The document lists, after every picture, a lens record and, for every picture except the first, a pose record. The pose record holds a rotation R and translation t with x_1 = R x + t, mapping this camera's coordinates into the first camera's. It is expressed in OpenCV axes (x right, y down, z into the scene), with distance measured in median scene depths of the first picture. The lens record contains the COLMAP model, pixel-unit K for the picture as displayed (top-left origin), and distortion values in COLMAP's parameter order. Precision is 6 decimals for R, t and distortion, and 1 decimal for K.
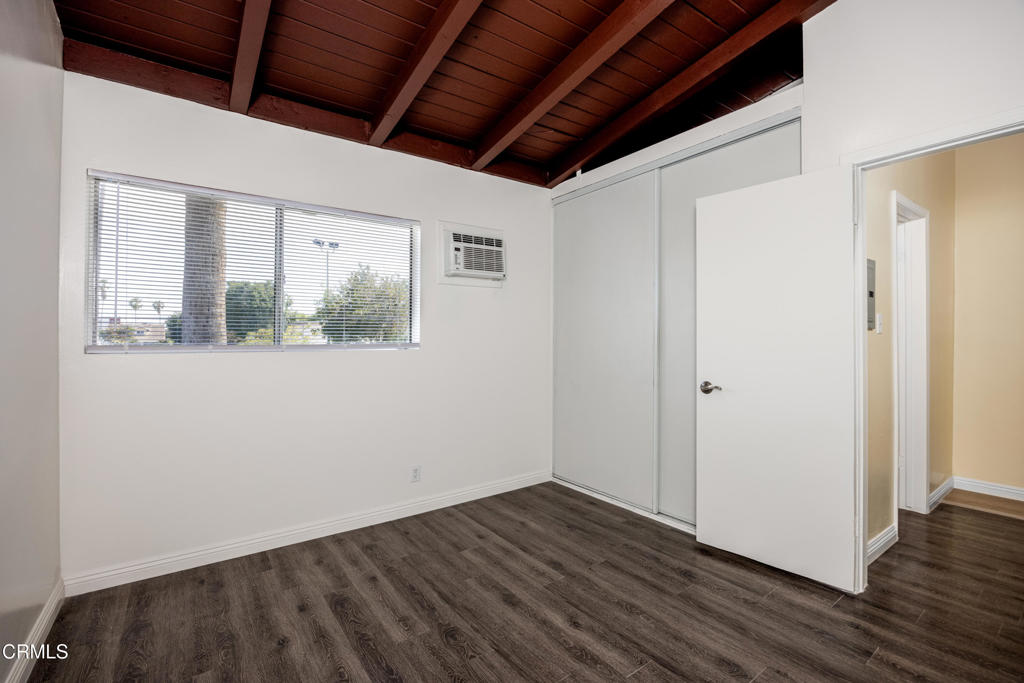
lens RADIAL K [[446.6, 0, 516.4], [0, 446.6, 333.1], [0, 0, 1]] dist [-0.011667, 0.000141]
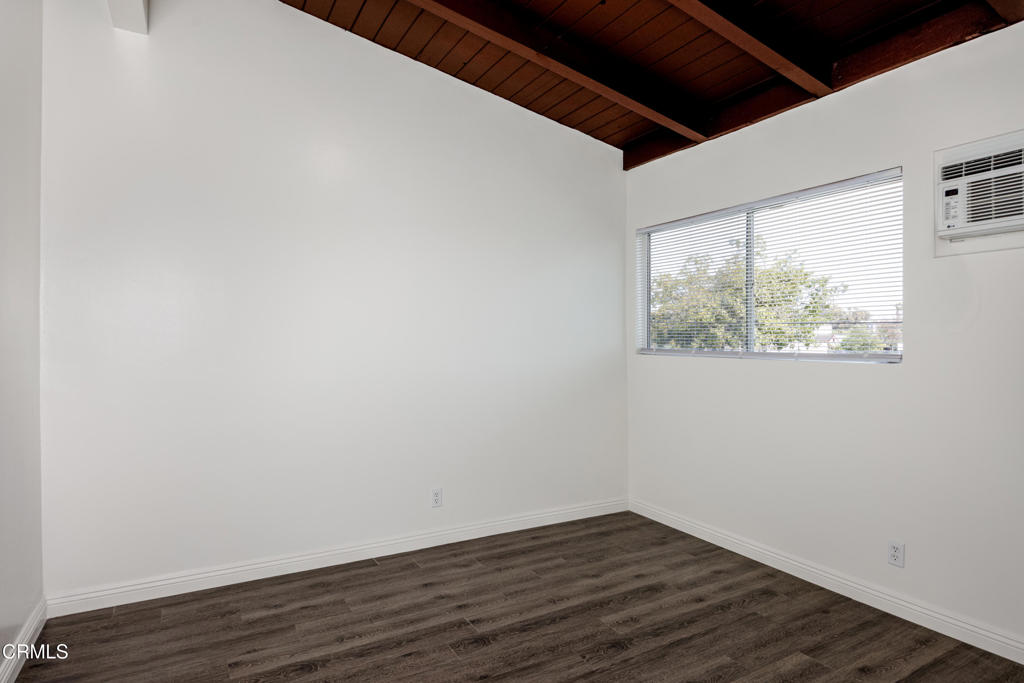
lens RADIAL K [[548.3, 0, 512.0], [0, 548.3, 341.5], [0, 0, 1]] dist [-0.001355, -0.000172]
pose [[-0.092028, 0.003273, -0.995751, 0.835922], [0.004547, 0.999986, 0.002867, -0.002436], [0.995746, -0.004264, -0.092041, 0.680870]]
